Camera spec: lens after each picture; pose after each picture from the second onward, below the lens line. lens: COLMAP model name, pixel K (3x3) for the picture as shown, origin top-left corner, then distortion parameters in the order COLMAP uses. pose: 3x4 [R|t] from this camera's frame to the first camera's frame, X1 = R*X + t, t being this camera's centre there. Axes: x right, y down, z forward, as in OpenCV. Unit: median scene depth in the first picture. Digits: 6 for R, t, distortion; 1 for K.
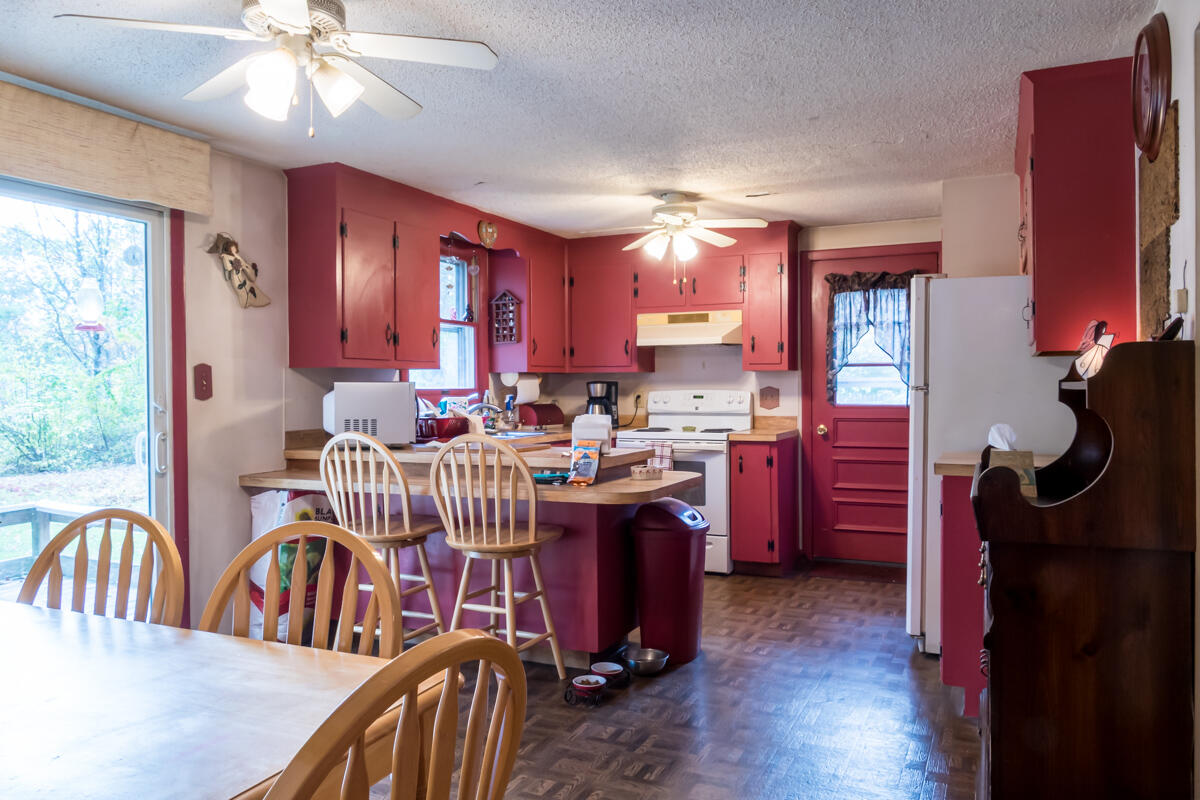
lens RADIAL K [[895.9, 0, 600.0], [0, 895.9, 400.0], [0, 0, 1]] dist [-0.001059, 0.001635]
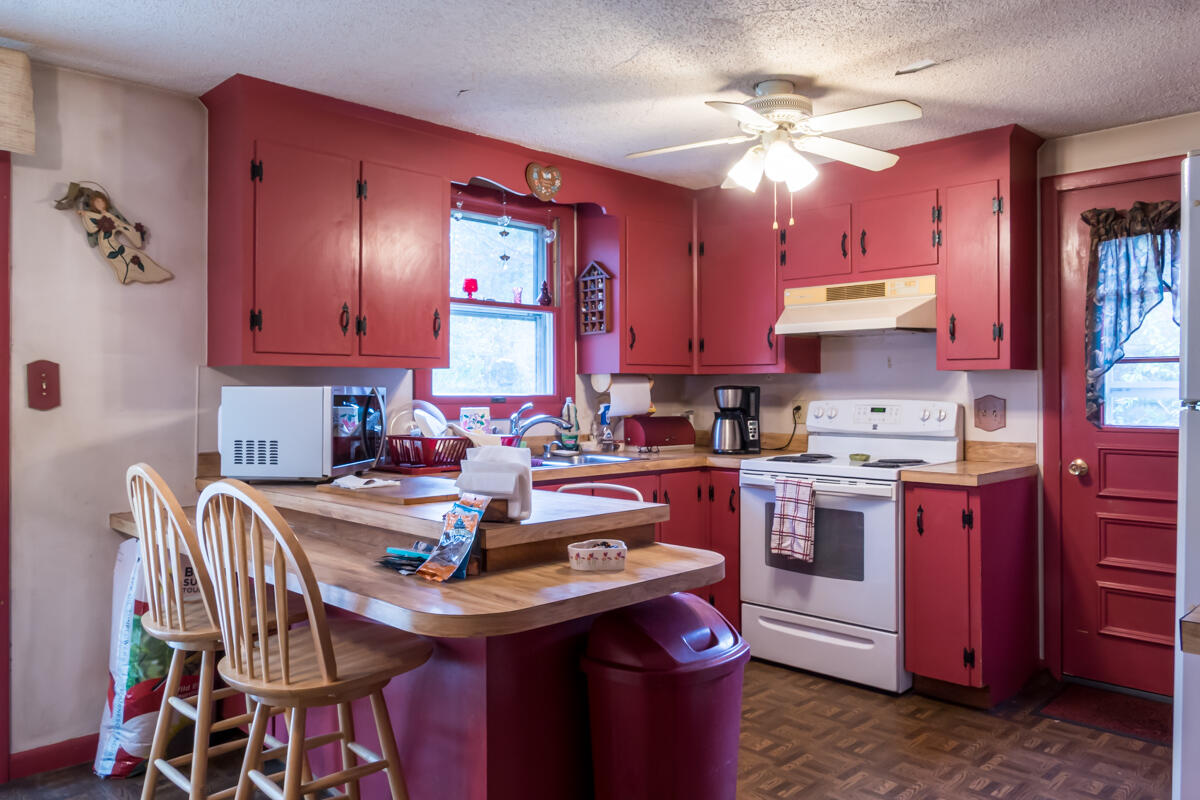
lens RADIAL K [[877.9, 0, 594.6], [0, 877.9, 389.3], [0, 0, 1]] dist [-0.020235, 0.002377]
pose [[0.933945, 0.005102, -0.357380, 0.154245], [-0.010867, 0.999841, -0.014125, -0.007708], [0.357251, 0.017075, 0.933852, 0.332407]]
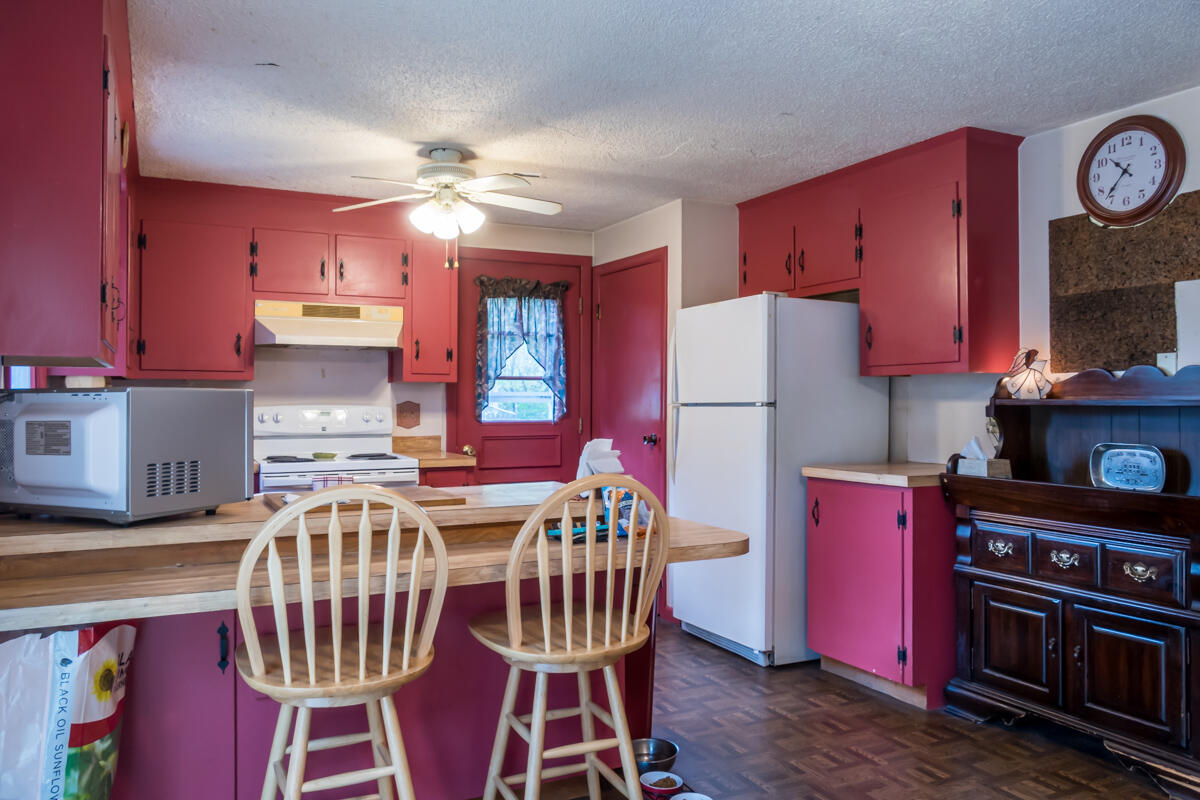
lens RADIAL K [[895.9, 0, 600.0], [0, 895.9, 400.0], [0, 0, 1]] dist [-0.001059, 0.001635]
pose [[0.617596, 0.005503, 0.786476, -0.371826], [0.008627, 0.999868, -0.013770, -0.003101], [-0.786448, 0.015289, 0.617467, 0.355661]]
